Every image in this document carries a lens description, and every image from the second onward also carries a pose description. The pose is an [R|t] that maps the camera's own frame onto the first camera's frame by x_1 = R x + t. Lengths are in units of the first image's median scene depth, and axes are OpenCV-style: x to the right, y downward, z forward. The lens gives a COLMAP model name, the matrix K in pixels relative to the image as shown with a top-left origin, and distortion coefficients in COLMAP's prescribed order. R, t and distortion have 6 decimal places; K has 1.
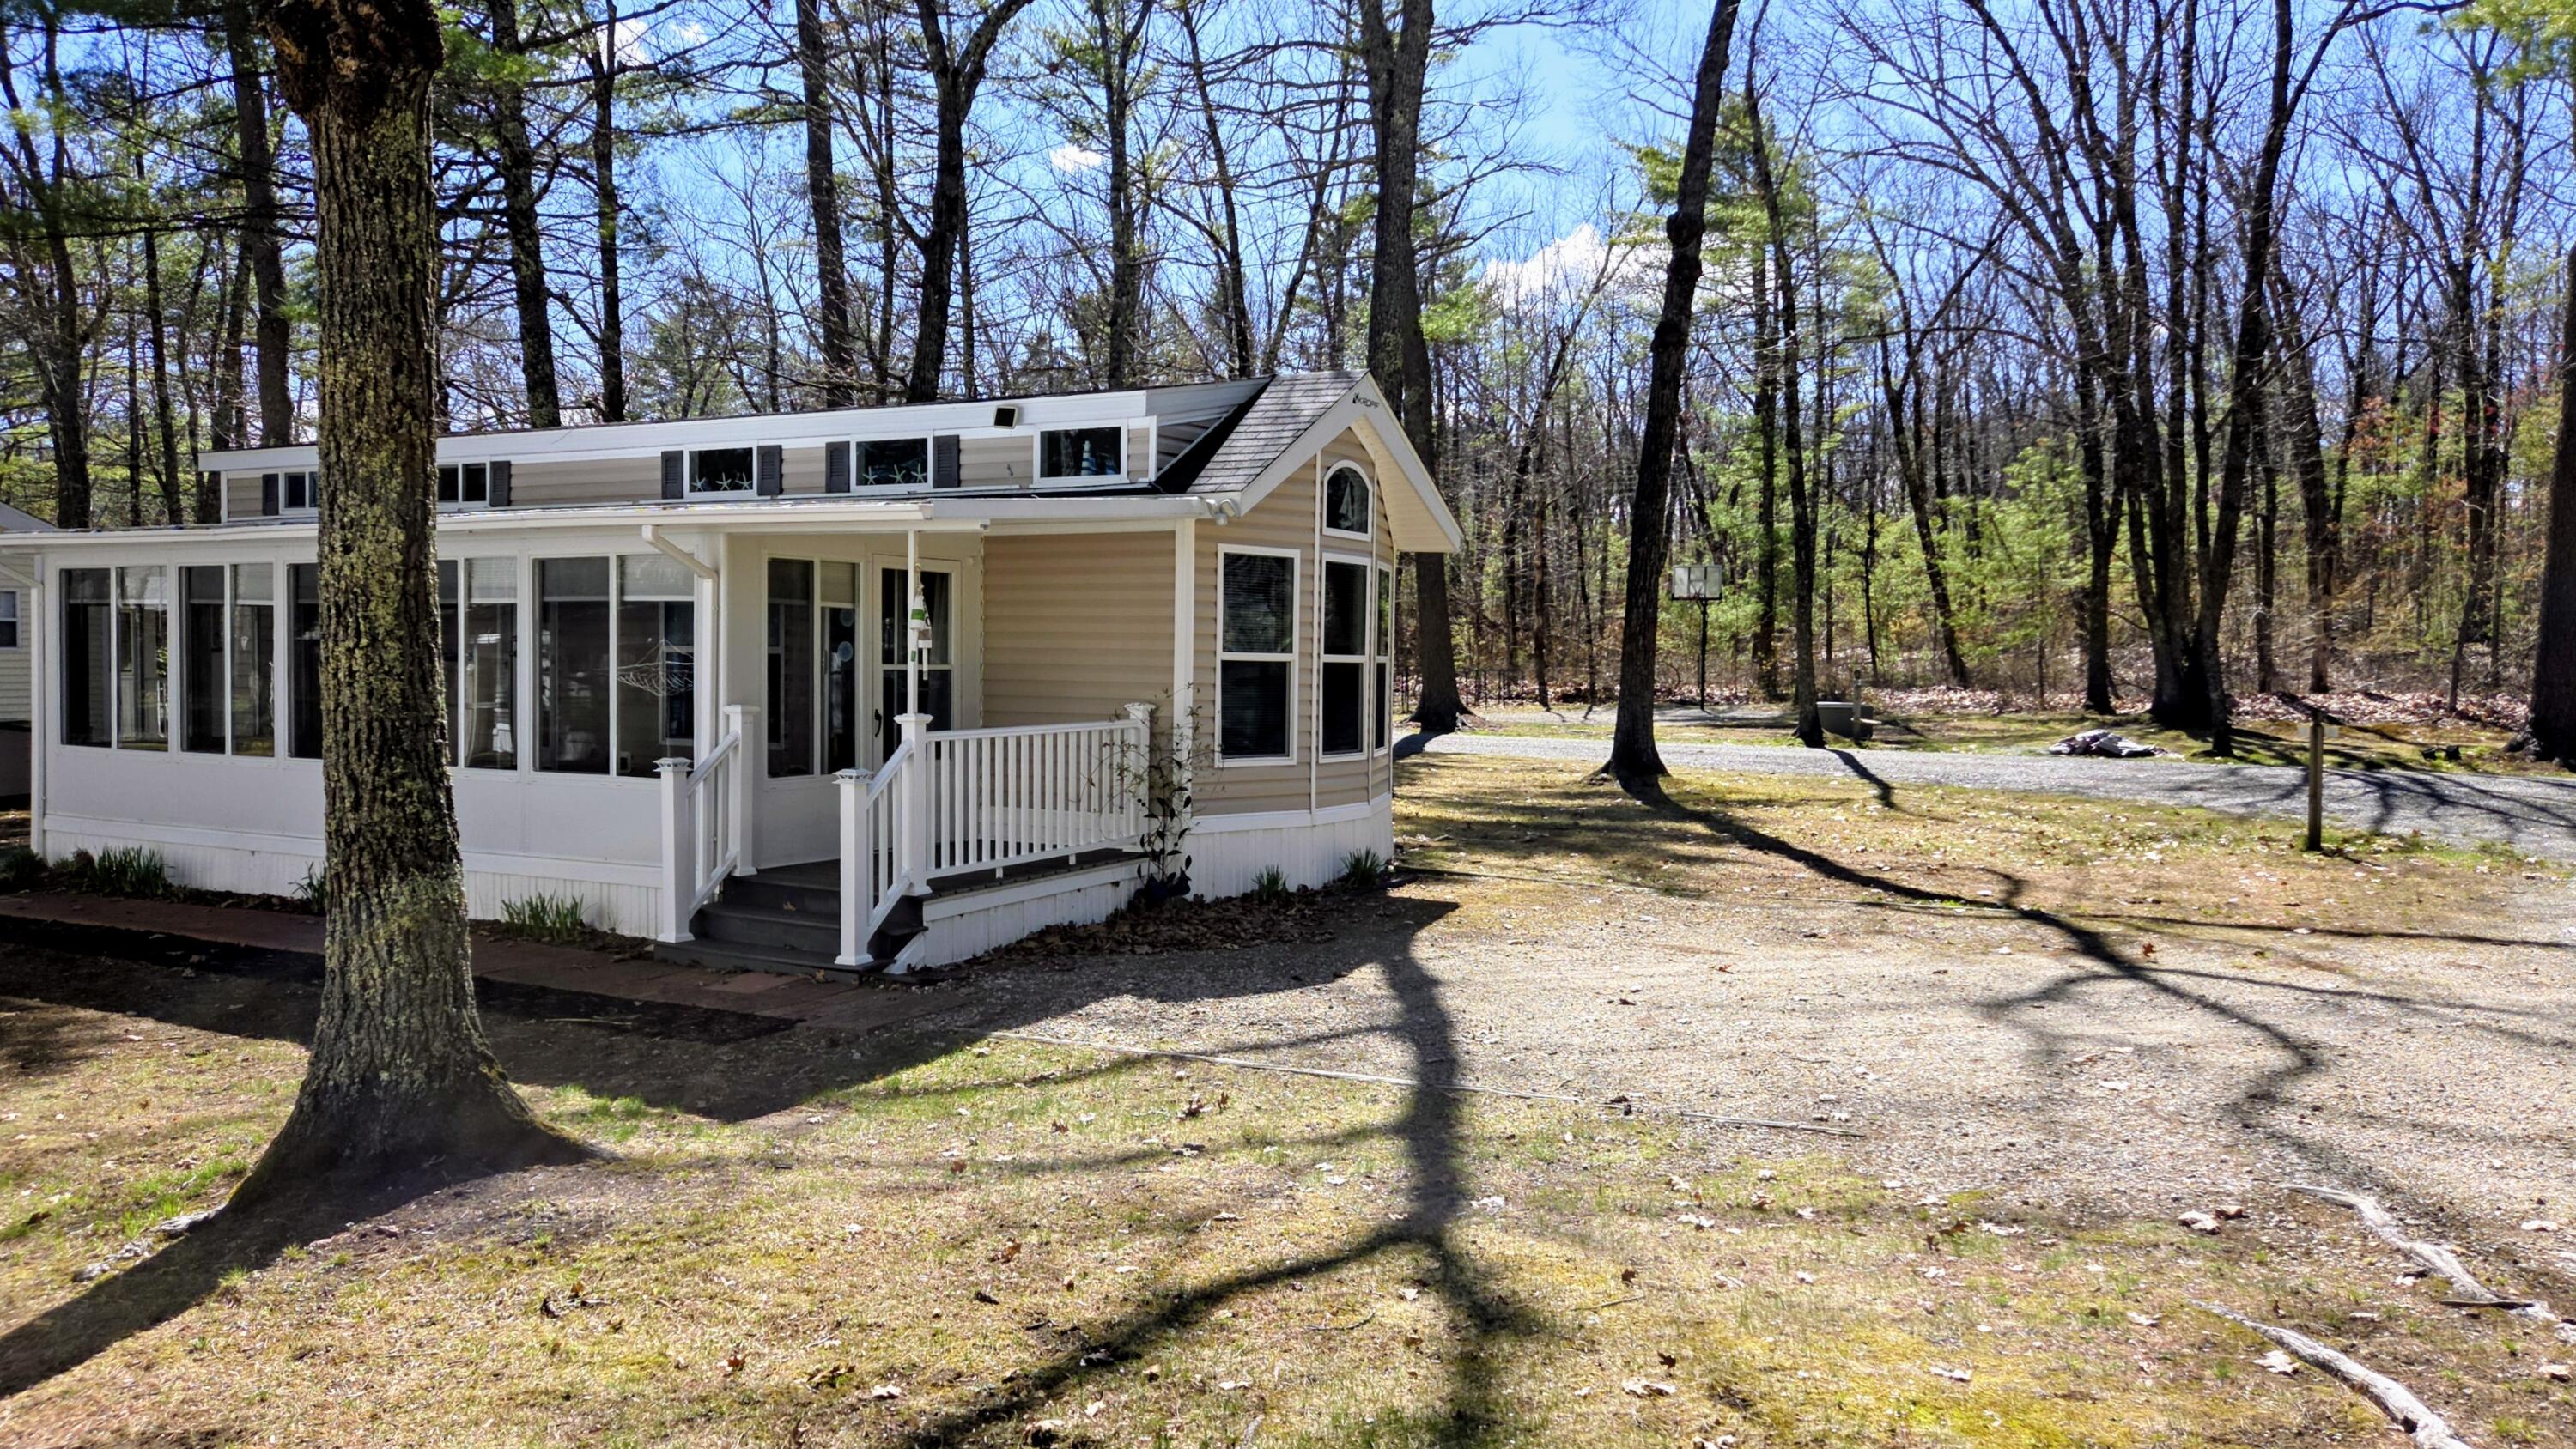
lens RADIAL K [[1706.7, 0, 1288.0], [0, 1706.7, 724.5], [0, 0, 1]] dist [0.030422, -0.001061]
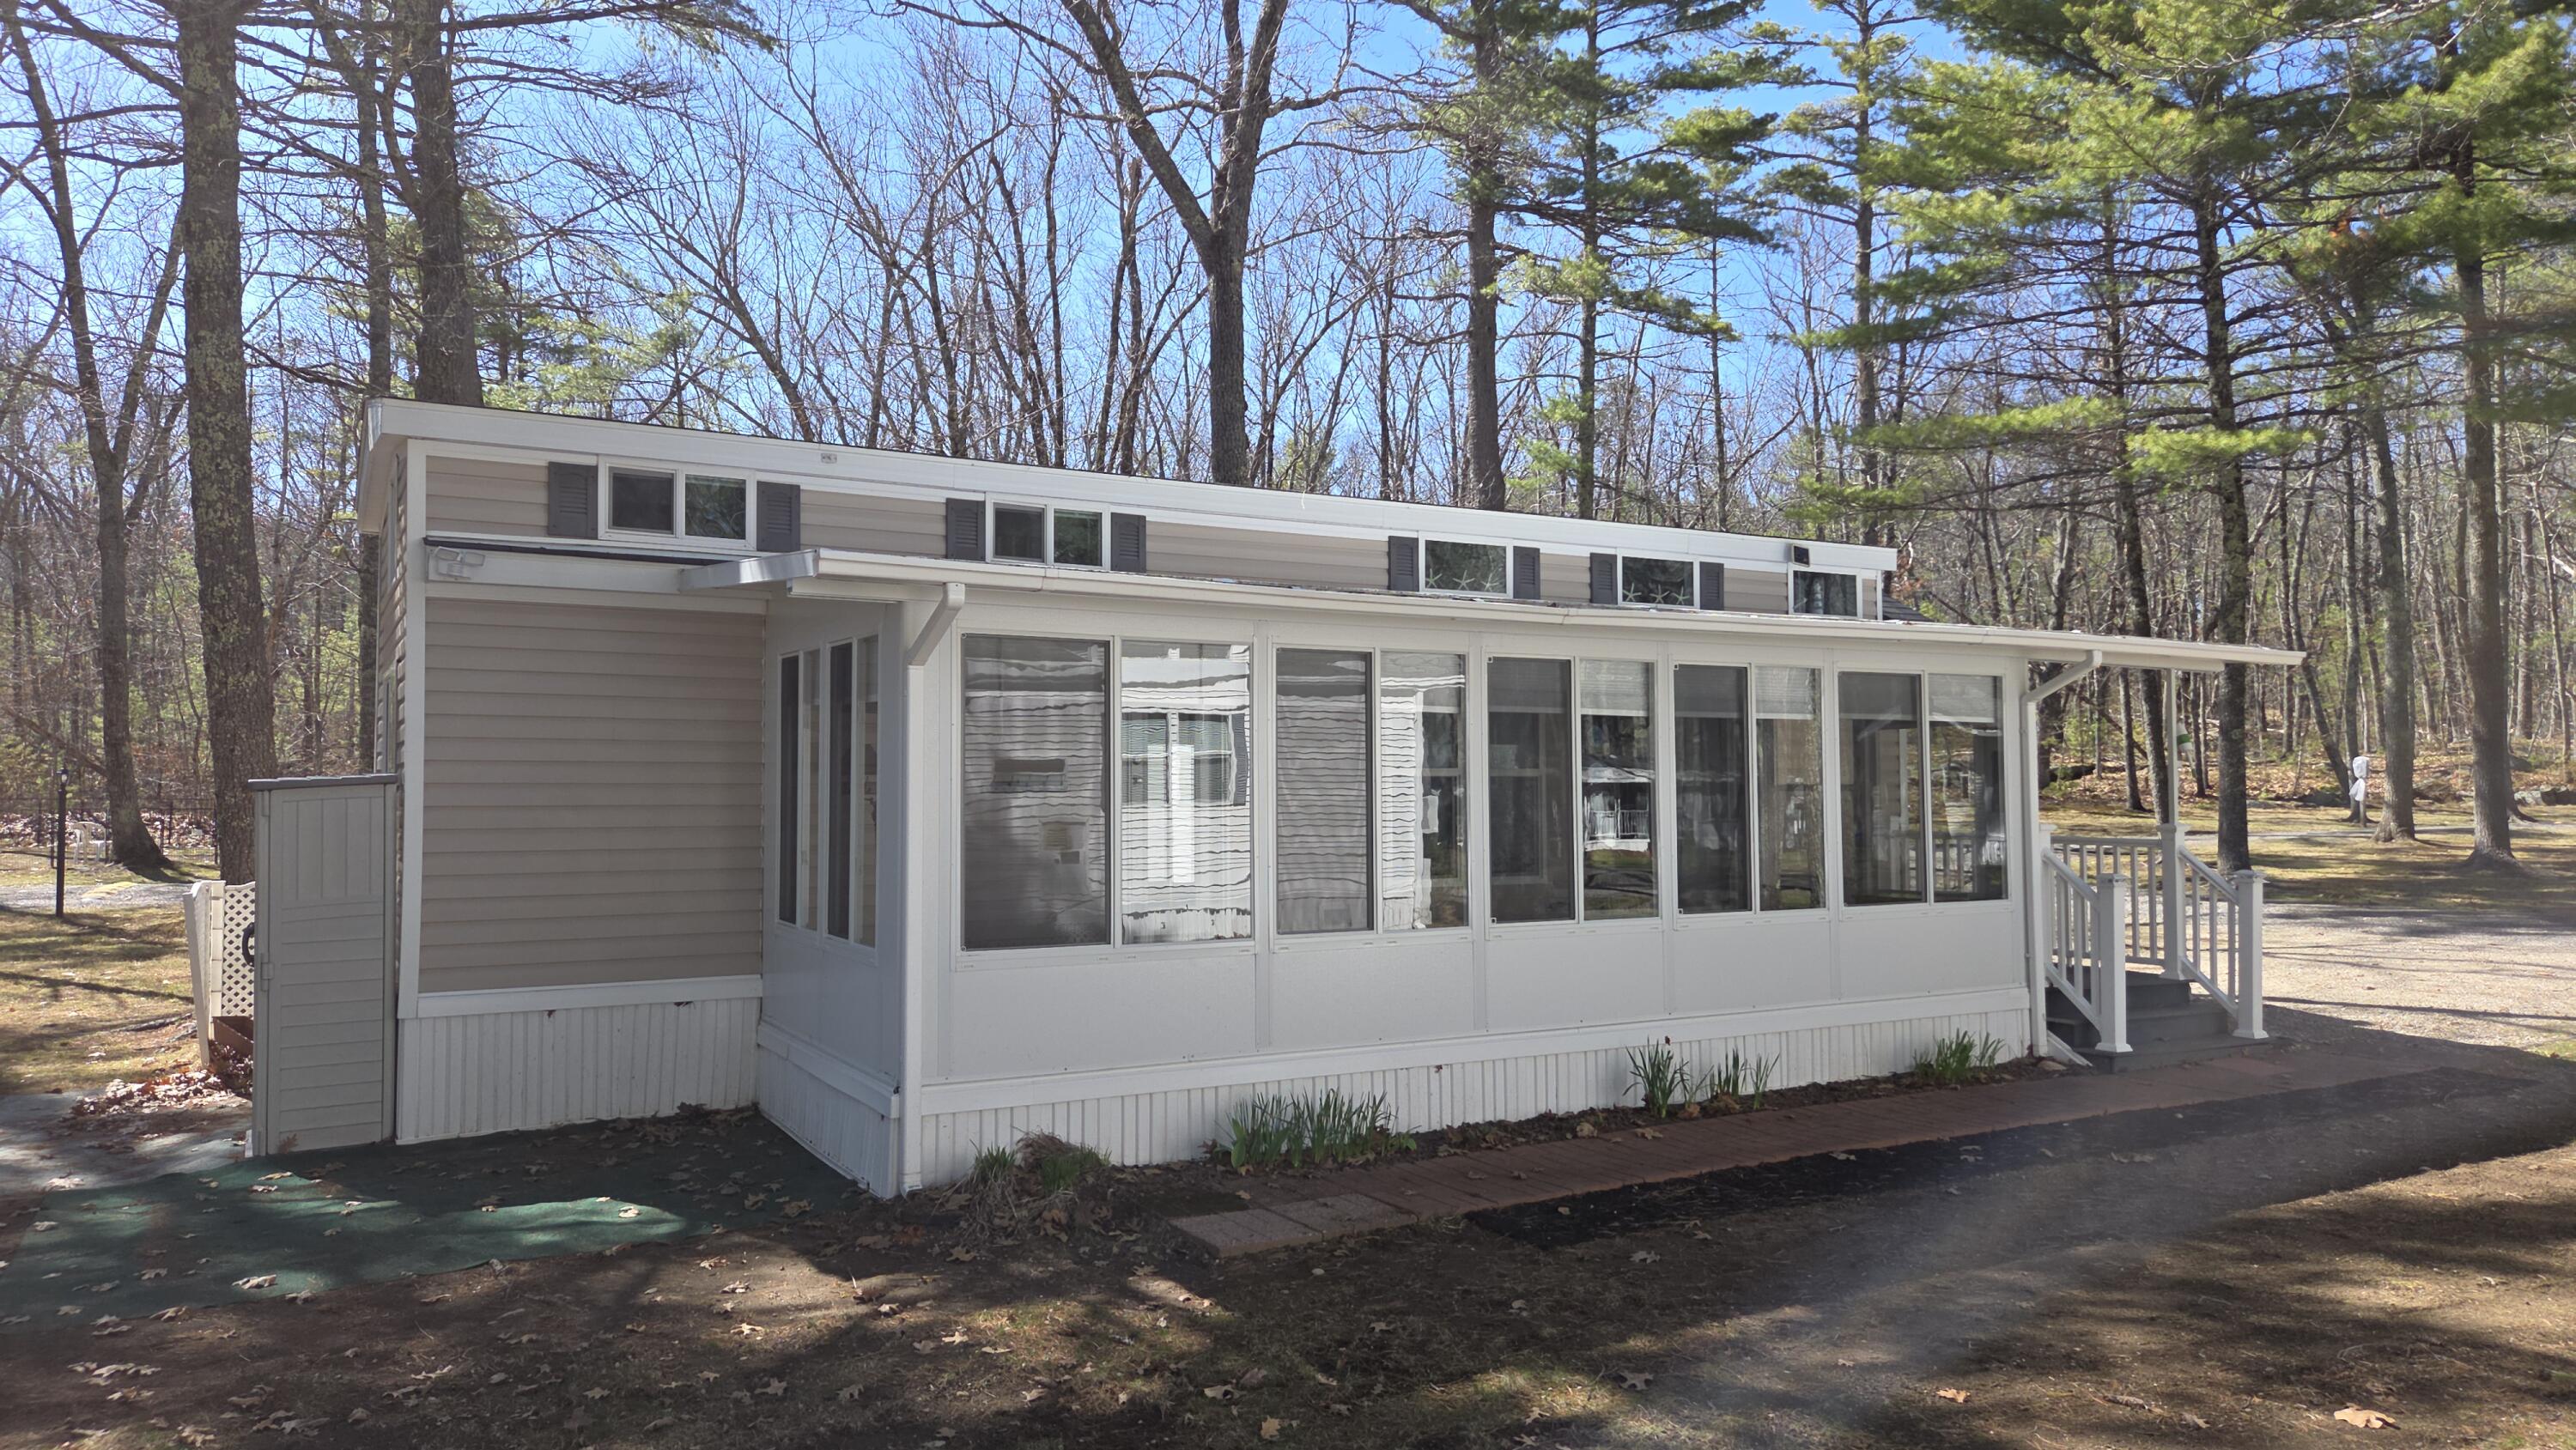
lens RADIAL K [[1706.8, 0, 1288.0], [0, 1706.8, 725.0], [0, 0, 1]] dist [0.030422, -0.001061]
pose [[0.566770, 0.014912, 0.823741, -1.146802], [0.034315, 0.998541, -0.041687, -0.035545], [-0.823161, 0.051893, 0.565431, 0.609557]]
